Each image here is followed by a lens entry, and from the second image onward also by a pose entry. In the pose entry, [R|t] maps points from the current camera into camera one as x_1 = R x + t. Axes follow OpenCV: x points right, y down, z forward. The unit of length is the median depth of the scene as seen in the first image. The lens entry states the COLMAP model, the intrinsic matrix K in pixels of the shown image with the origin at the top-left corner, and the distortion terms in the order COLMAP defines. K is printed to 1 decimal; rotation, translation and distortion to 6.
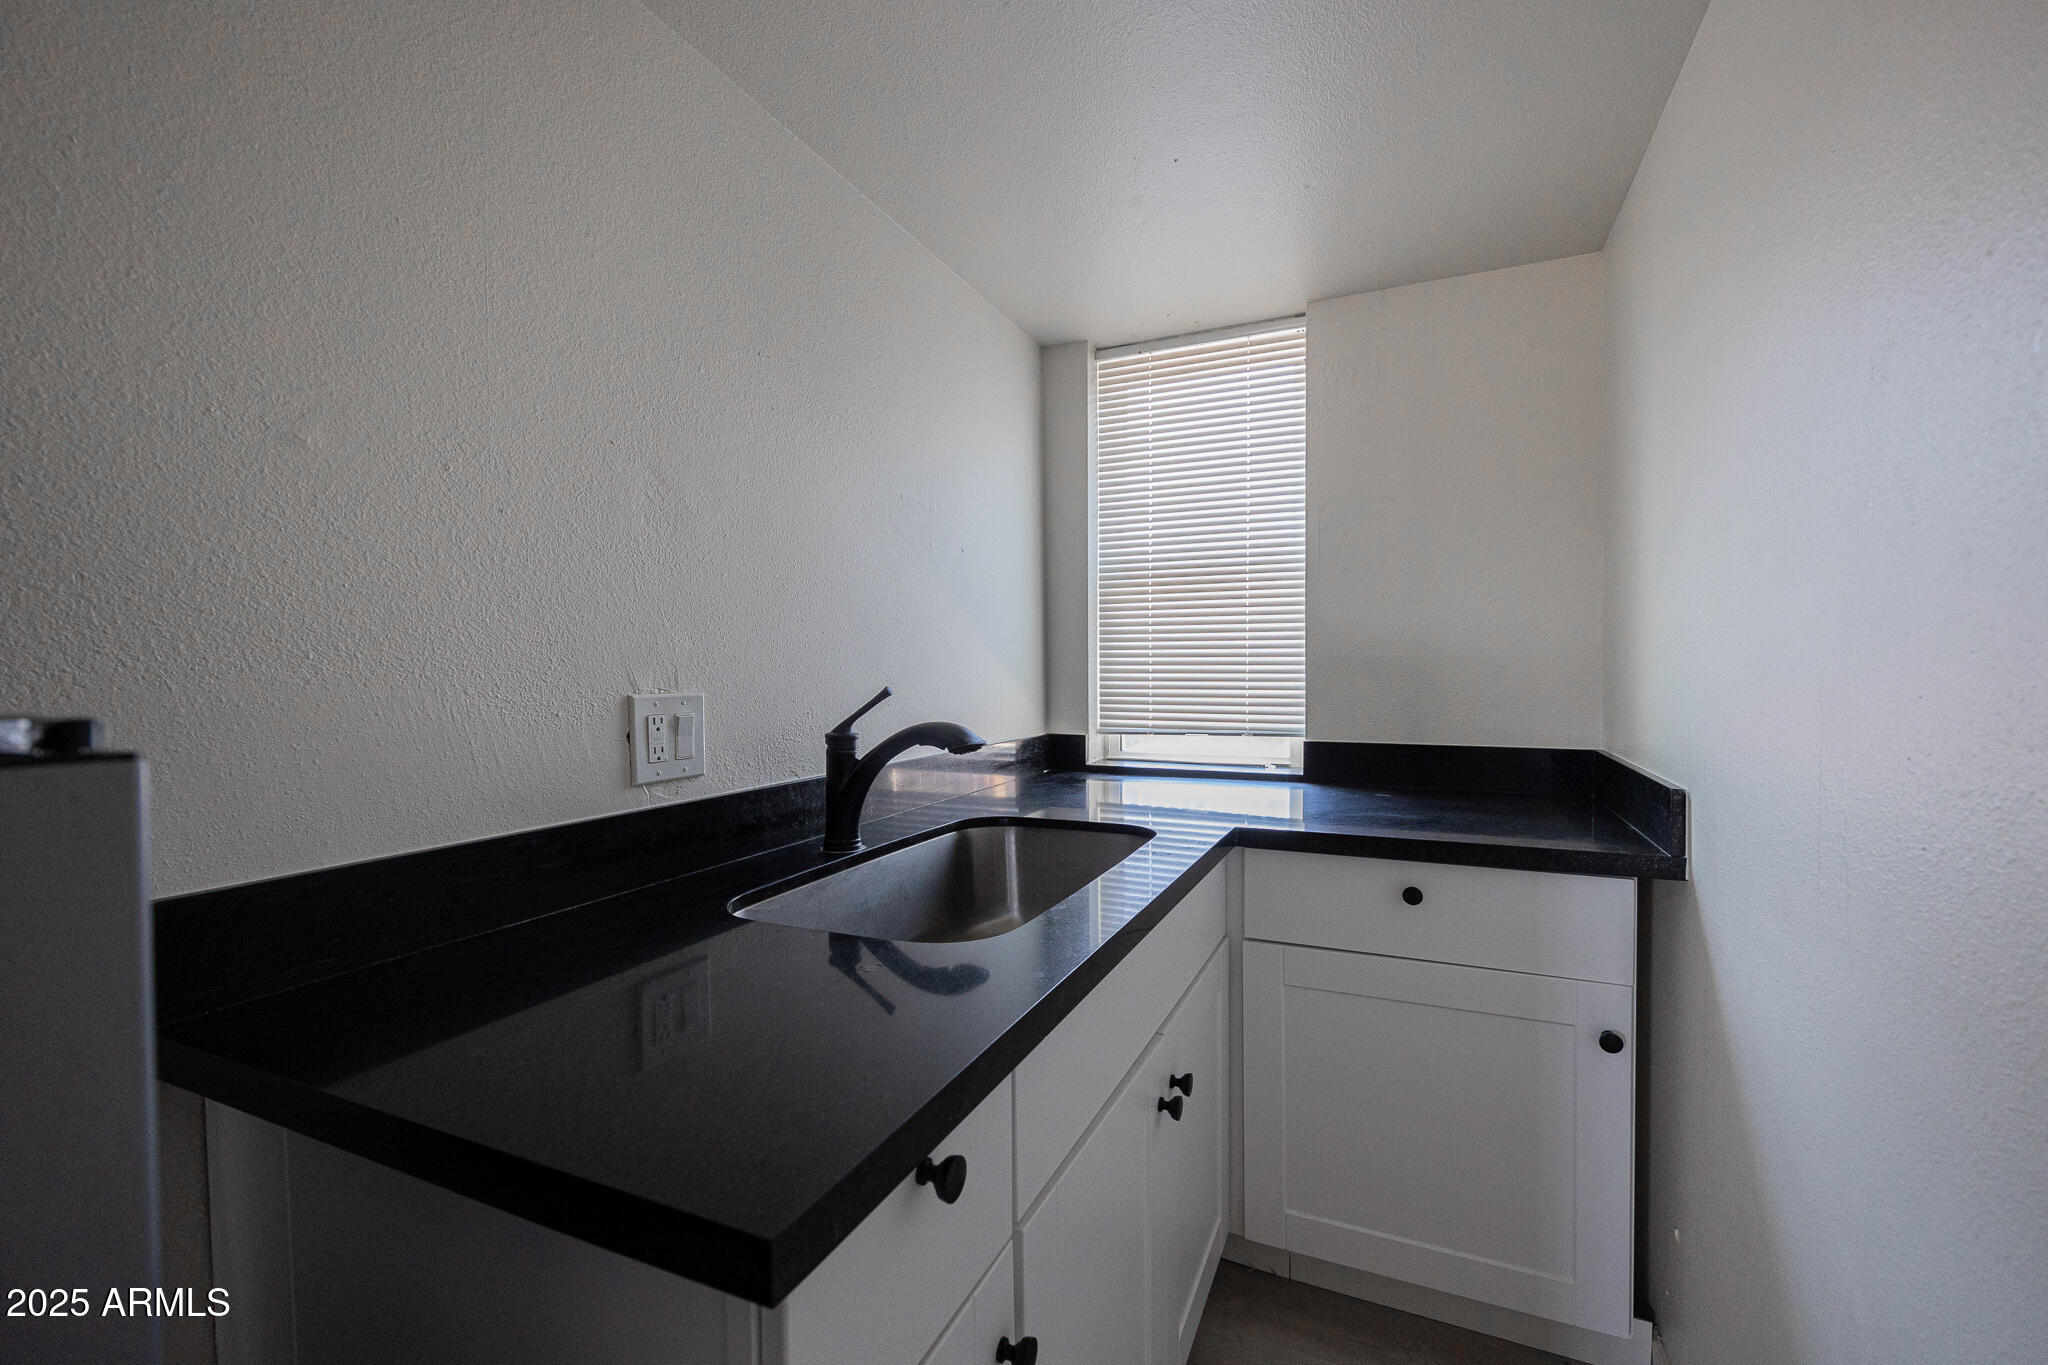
lens RADIAL K [[879.2, 0, 1024.0], [0, 879.2, 682.5], [0, 0, 1]] dist [-0.001065, -0.000211]
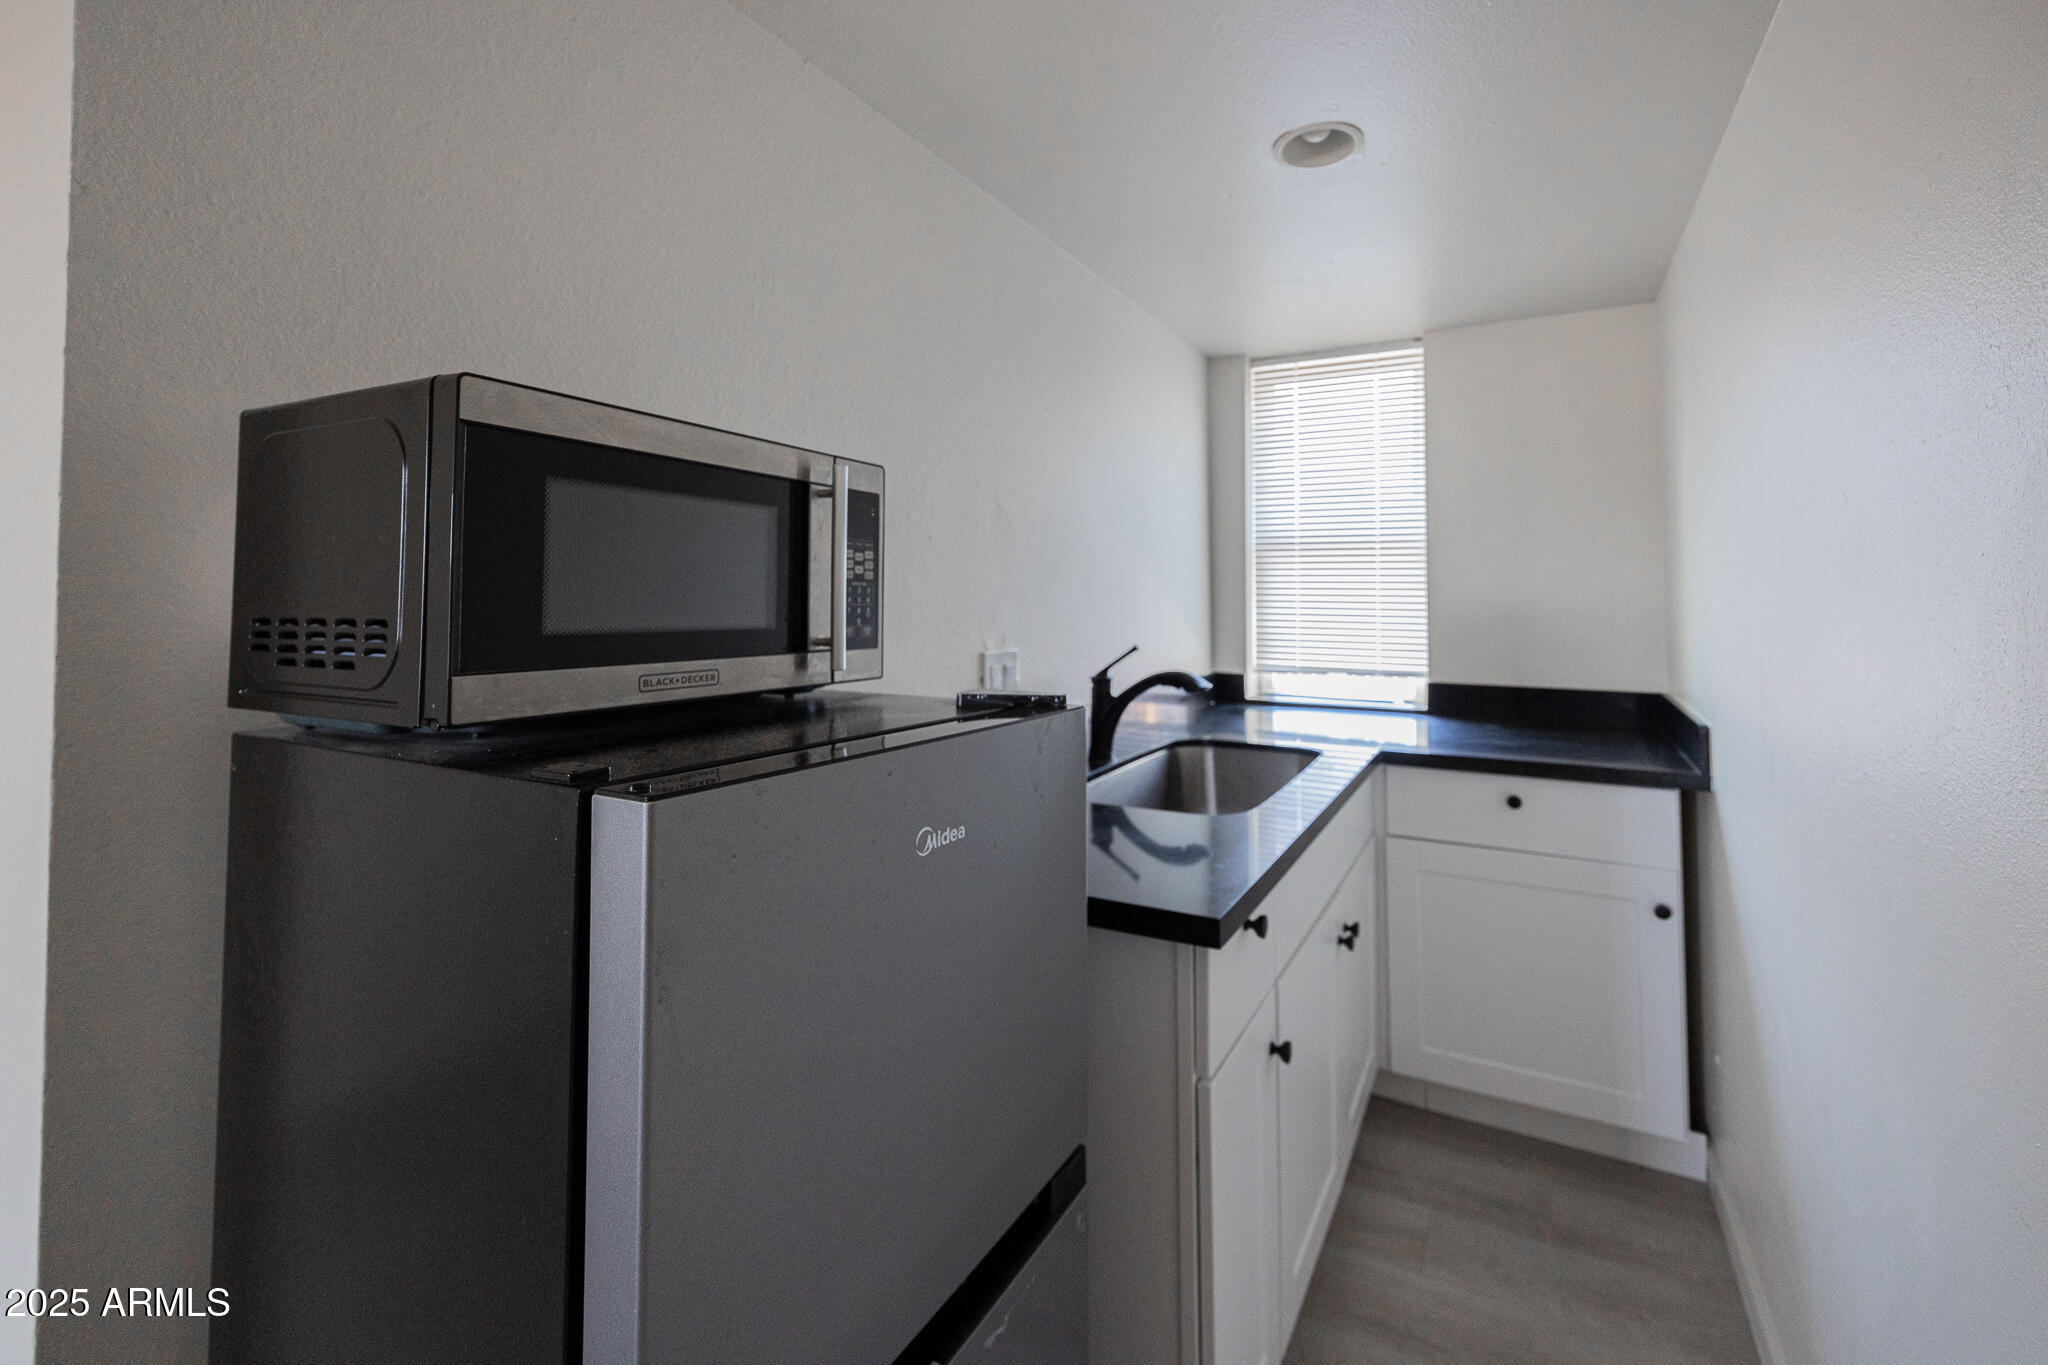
lens RADIAL K [[848.7, 0, 1125.5], [0, 848.7, 547.1], [0, 0, 1]] dist [0.000029, 0.000059]
pose [[0.999745, 0.009654, -0.020390, -0.113206], [-0.011169, 0.997076, -0.075591, -0.036935], [0.019601, 0.075799, 0.996930, -0.291598]]
